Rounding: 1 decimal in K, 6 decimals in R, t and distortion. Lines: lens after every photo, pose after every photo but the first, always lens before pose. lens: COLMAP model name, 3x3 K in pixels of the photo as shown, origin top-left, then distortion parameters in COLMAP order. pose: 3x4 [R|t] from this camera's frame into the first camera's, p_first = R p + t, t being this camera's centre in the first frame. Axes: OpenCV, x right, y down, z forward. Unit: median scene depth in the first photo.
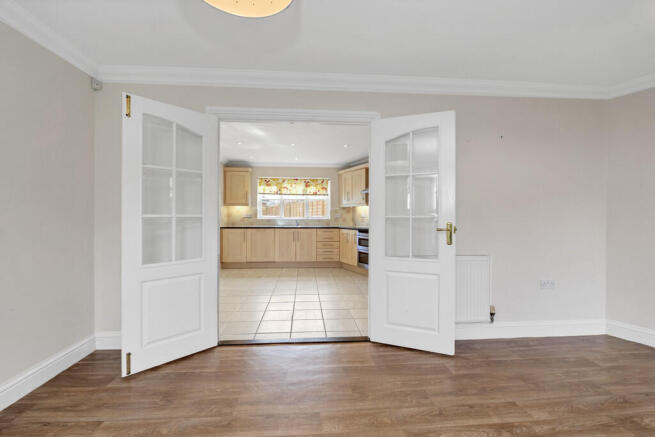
lens RADIAL K [[280.1, 0, 323.4], [0, 280.1, 217.4], [0, 0, 1]] dist [0.001477, 0.000160]
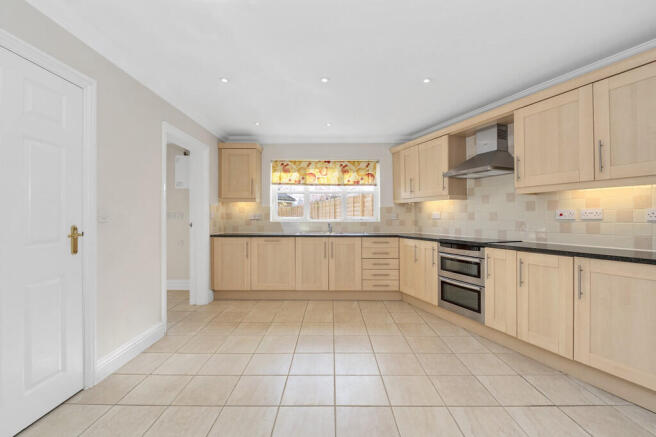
lens RADIAL K [[280.5, 0, 329.2], [0, 280.5, 215.2], [0, 0, 1]] dist [0.001477, 0.000160]
pose [[0.997346, -0.003389, -0.072725, -0.048532], [0.002905, 0.999973, -0.006763, -0.005381], [0.072746, 0.006534, 0.997329, 0.355008]]
